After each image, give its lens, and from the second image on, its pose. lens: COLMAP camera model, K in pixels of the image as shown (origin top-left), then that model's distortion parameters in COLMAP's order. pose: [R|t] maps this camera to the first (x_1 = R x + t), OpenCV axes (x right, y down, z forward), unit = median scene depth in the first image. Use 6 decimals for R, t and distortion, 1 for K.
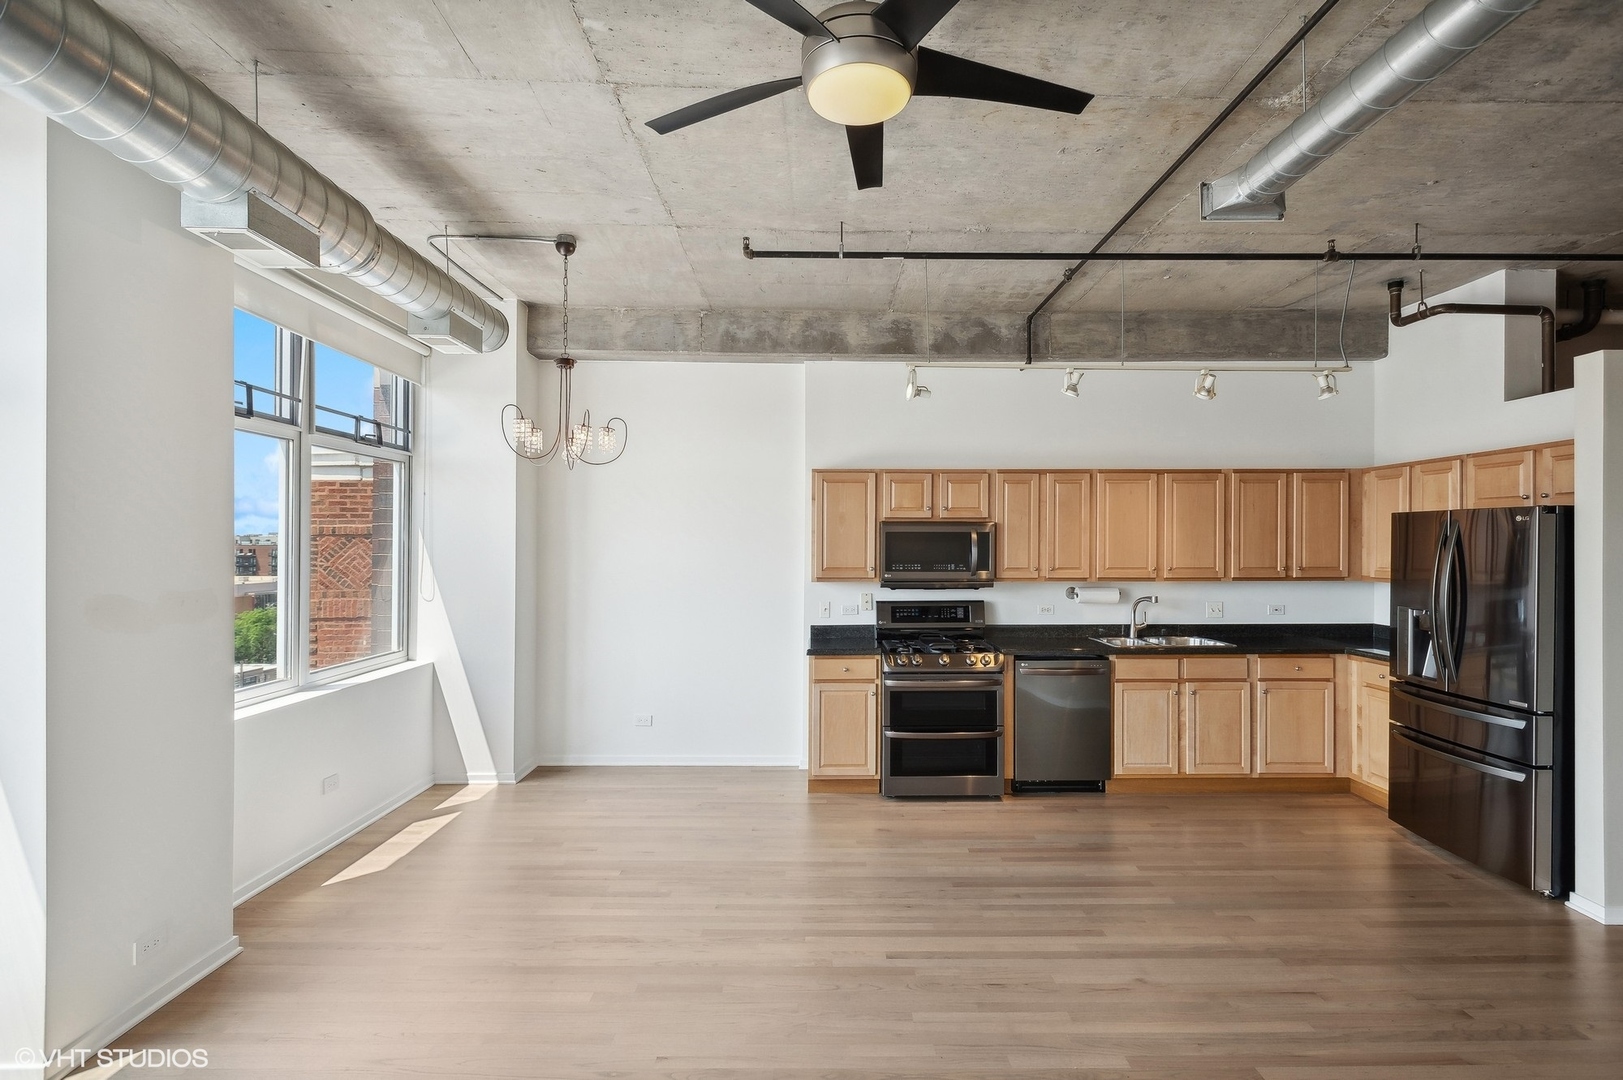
lens RADIAL K [[779.0, 0, 848.2], [0, 779.0, 516.5], [0, 0, 1]] dist [0.011568, 0.000325]
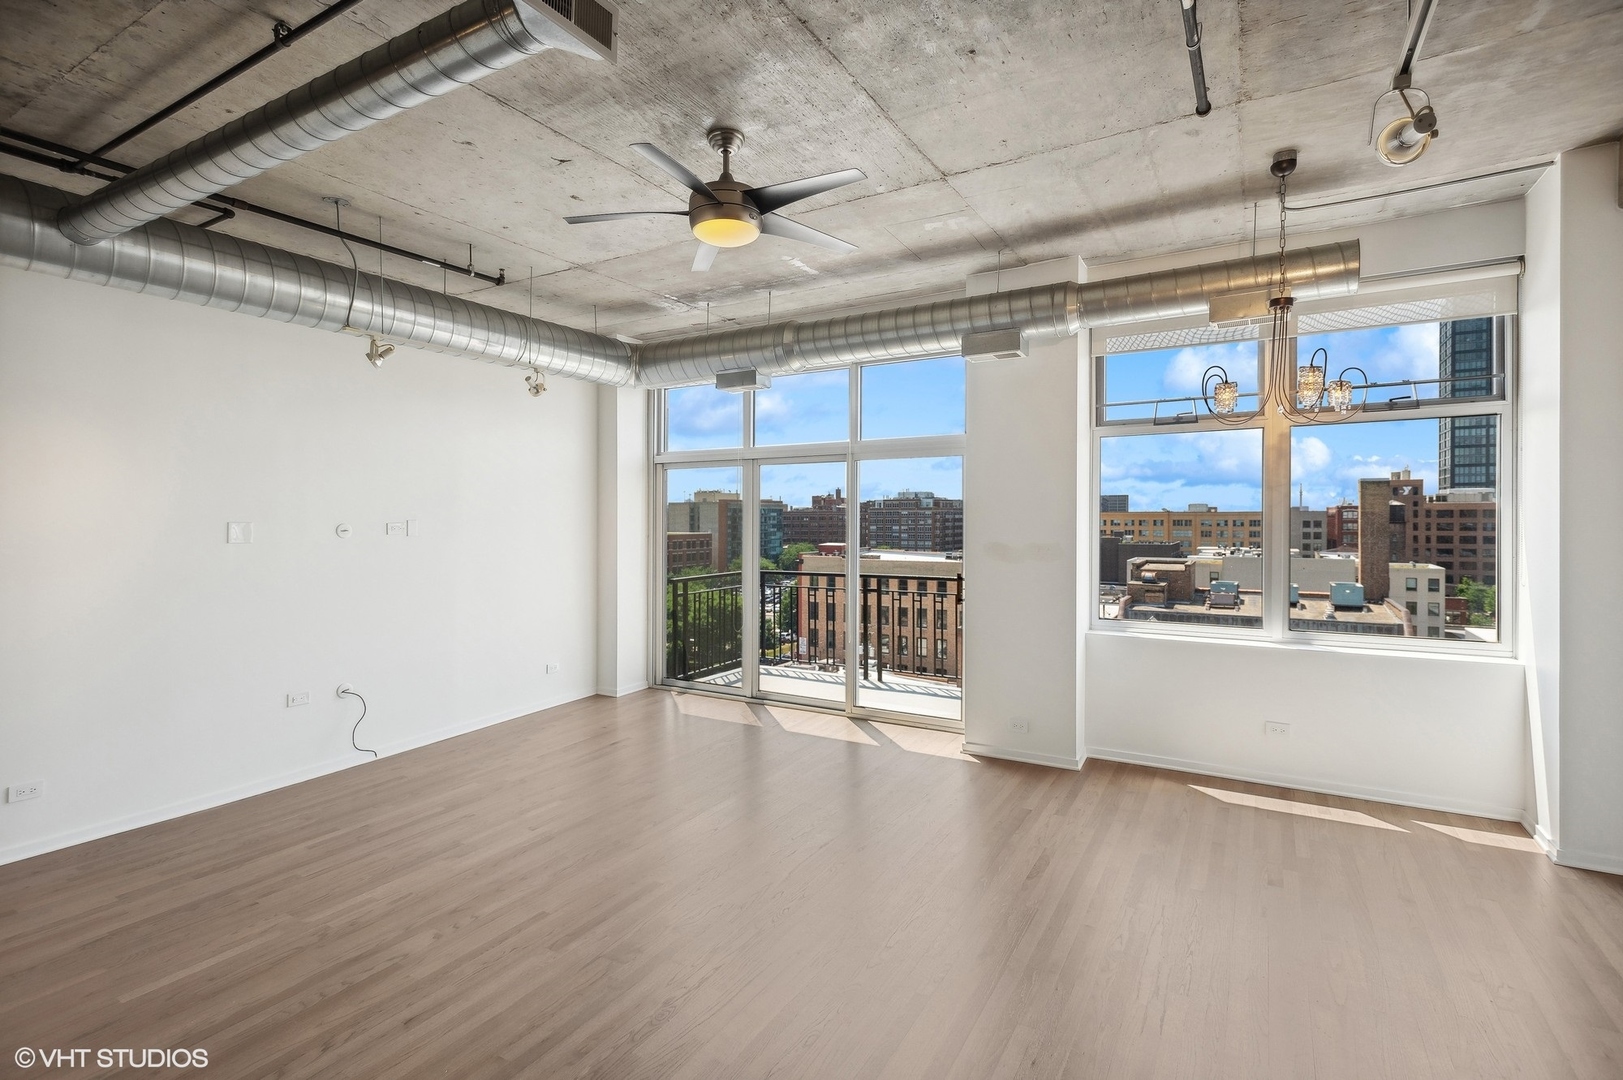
lens RADIAL K [[758.6, 0, 811.6], [0, 758.6, 526.5], [0, 0, 1]] dist [0.011481, -0.000577]
pose [[-0.522141, 0.011050, -0.852787, 0.486509], [0.038054, 0.999222, -0.010352, 0.028669], [0.852010, -0.037857, -0.522156, 0.797545]]
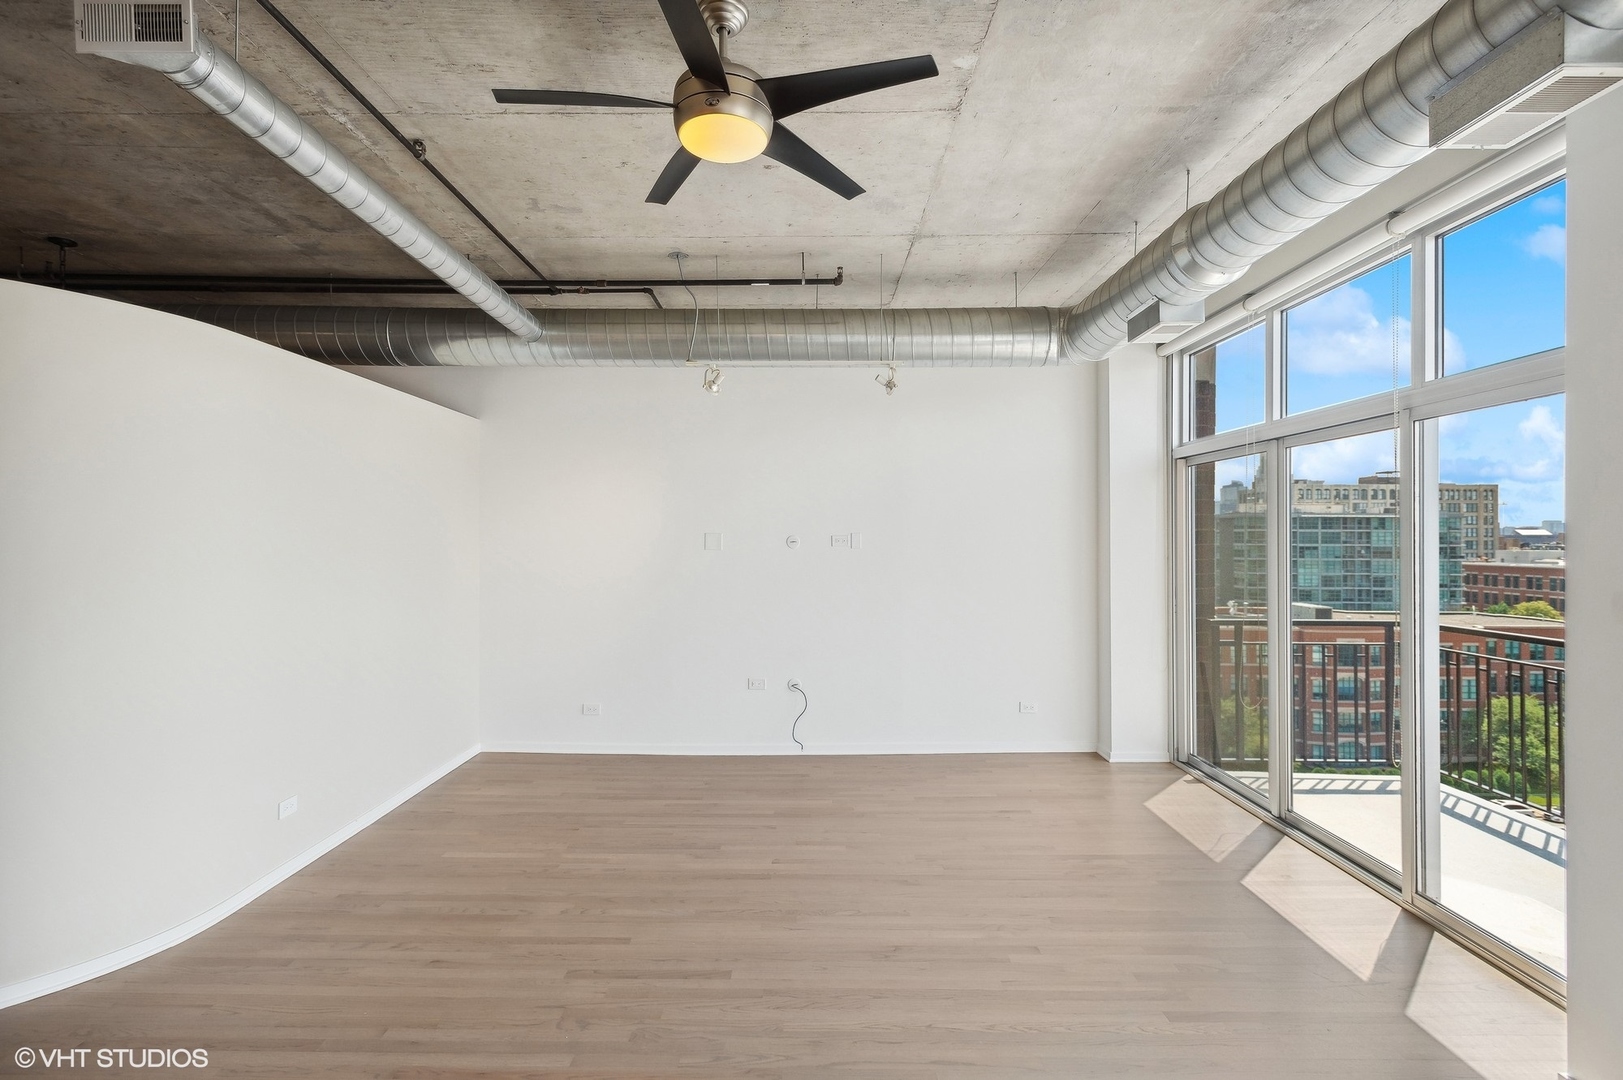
lens RADIAL K [[771.2, 0, 802.4], [0, 771.2, 539.8], [0, 0, 1]] dist [0.011782, -0.000649]
pose [[-0.999427, -0.005449, 0.033420, -0.059896], [-0.006799, 0.999160, -0.040406, 0.042061], [-0.033172, -0.040610, -0.998624, 0.879450]]
